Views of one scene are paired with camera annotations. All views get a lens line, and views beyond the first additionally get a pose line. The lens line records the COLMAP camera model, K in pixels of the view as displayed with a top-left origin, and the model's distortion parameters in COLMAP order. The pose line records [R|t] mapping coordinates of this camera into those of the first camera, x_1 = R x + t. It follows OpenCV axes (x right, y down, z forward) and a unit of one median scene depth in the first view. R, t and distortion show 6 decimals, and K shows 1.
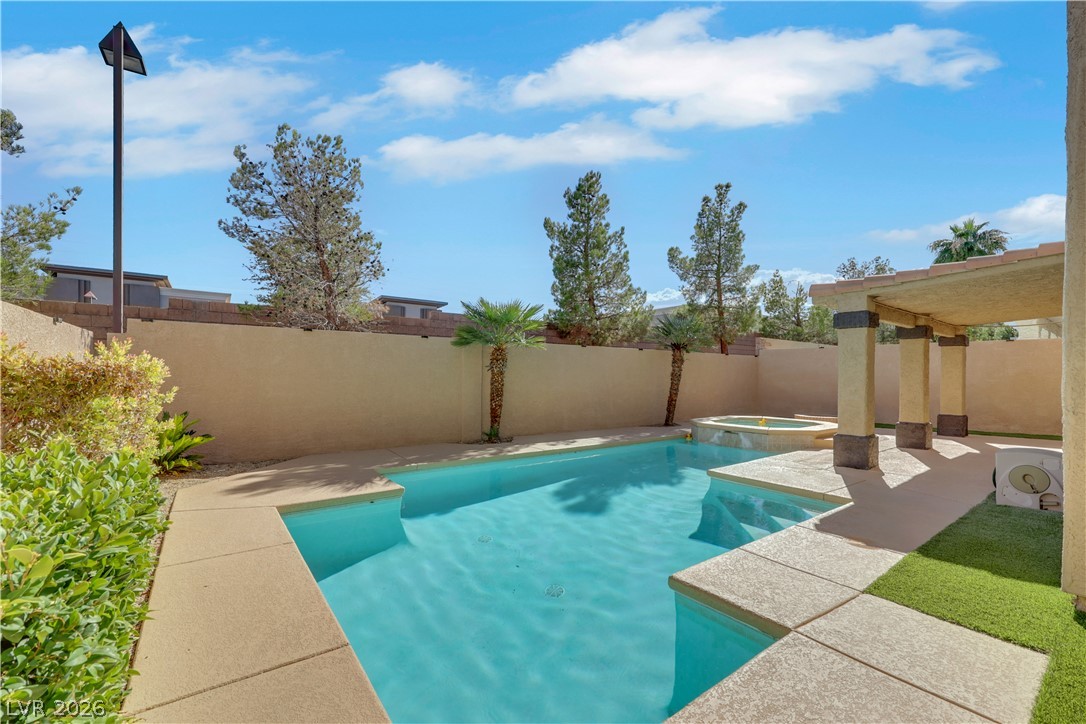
lens RADIAL K [[447.0, 0, 541.5], [0, 447.0, 375.1], [0, 0, 1]] dist [-0.001535, -0.000073]
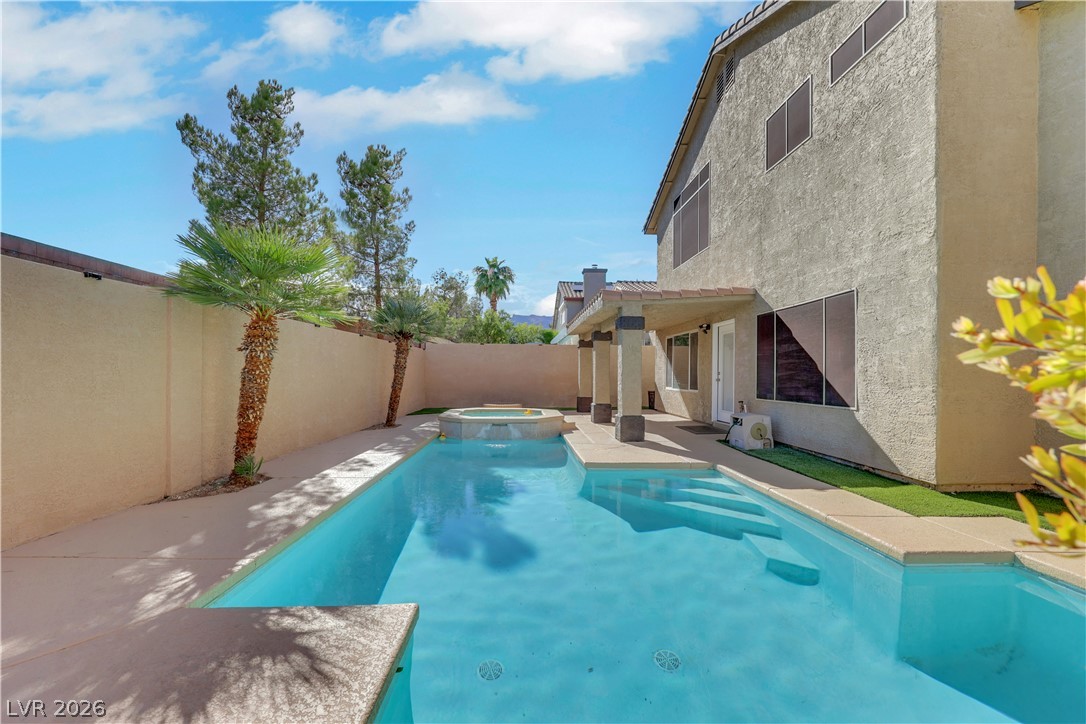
lens RADIAL K [[447.0, 0, 541.5], [0, 447.0, 375.1], [0, 0, 1]] dist [-0.001535, -0.000073]
pose [[0.562505, -0.009274, 0.826742, -0.319816], [-0.001438, 0.999925, 0.012194, 0.003934], [-0.826792, -0.008048, 0.562450, 0.331679]]
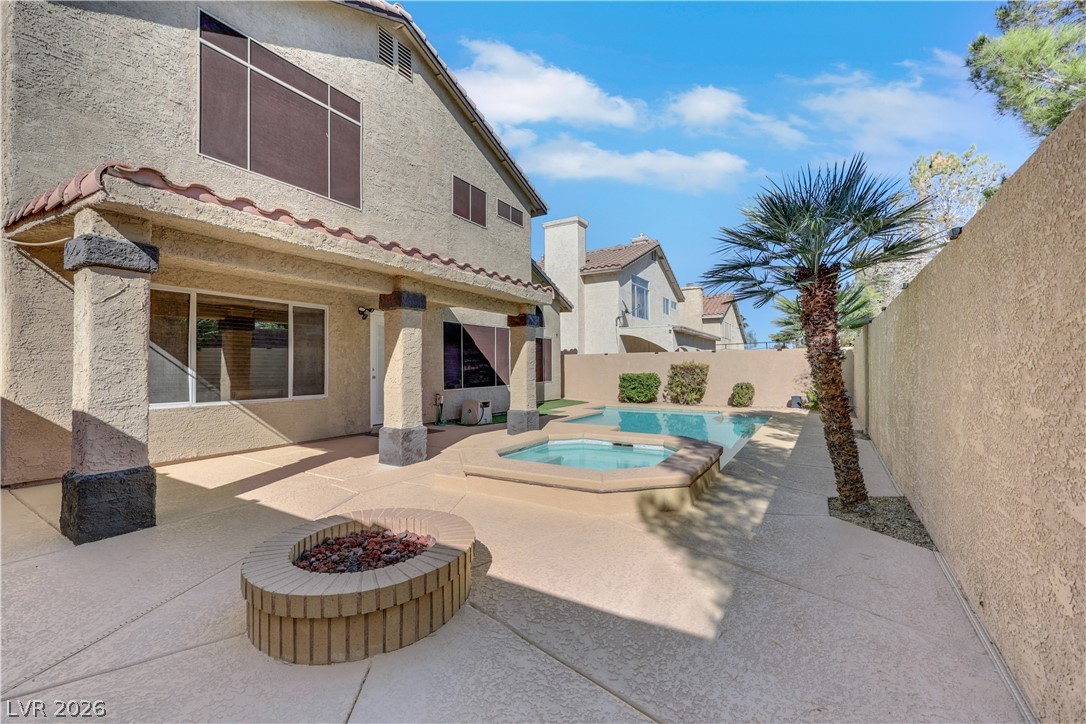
lens RADIAL K [[447.0, 0, 541.5], [0, 447.0, 375.1], [0, 0, 1]] dist [-0.001535, -0.000073]
pose [[-0.929029, 0.002653, -0.369997, 0.753929], [0.000462, 0.999982, 0.006010, 0.017580], [0.370006, 0.005412, -0.929014, 1.482732]]
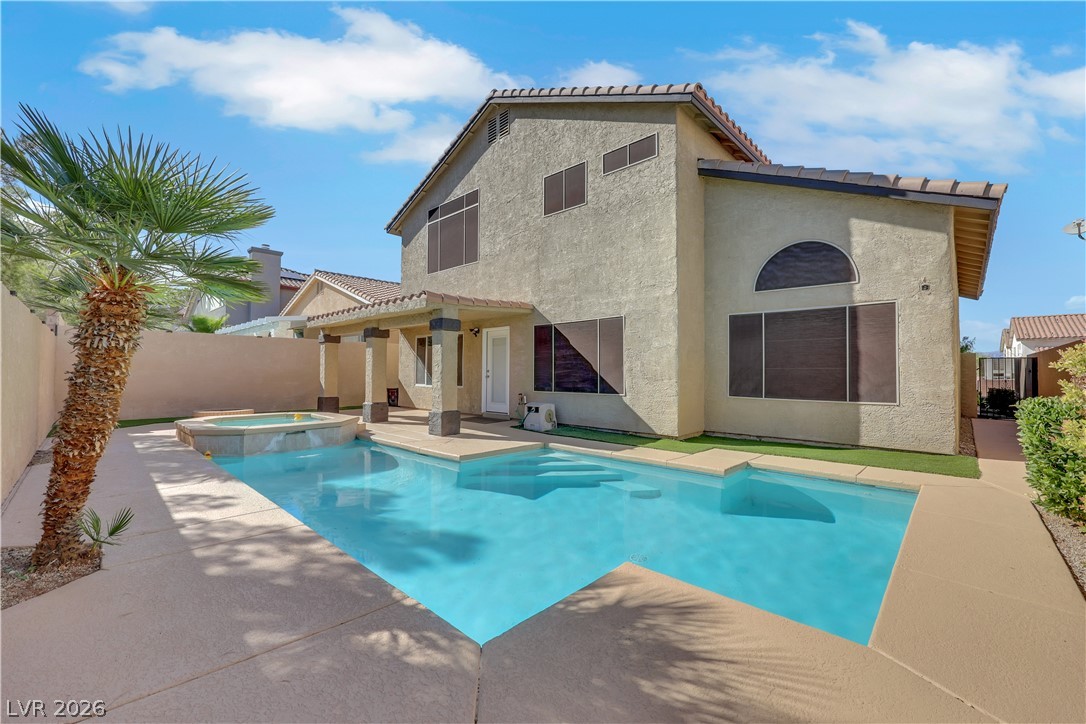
lens RADIAL K [[443.2, 0, 540.0], [0, 443.2, 364.7], [0, 0, 1]] dist [-0.003088, -0.000134]
pose [[-0.170705, 0.005445, 0.985307, -0.441807], [-0.005921, 0.999961, -0.006552, 0.001651], [-0.985304, -0.006953, -0.170666, 0.631554]]
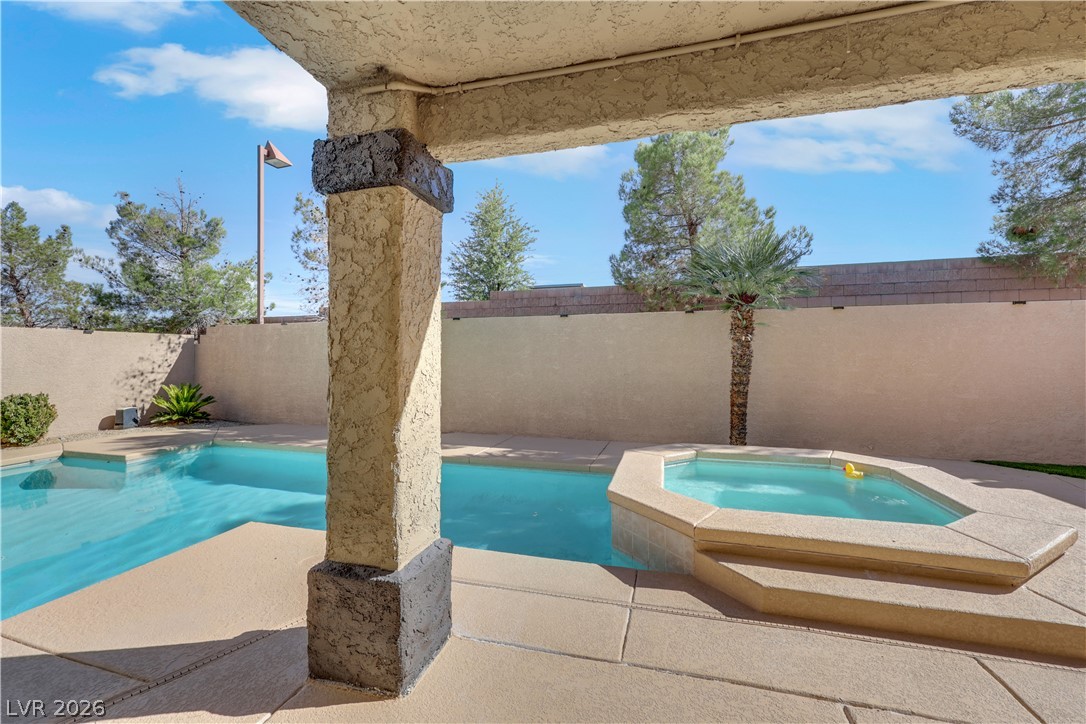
lens RADIAL K [[449.1, 0, 542.3], [0, 449.1, 351.8], [0, 0, 1]] dist [0.000951, 0.000109]
pose [[0.612593, -0.018145, -0.790190, 0.682488], [0.007663, 0.999826, -0.017018, 0.002816], [0.790361, 0.004370, 0.612626, 0.601671]]
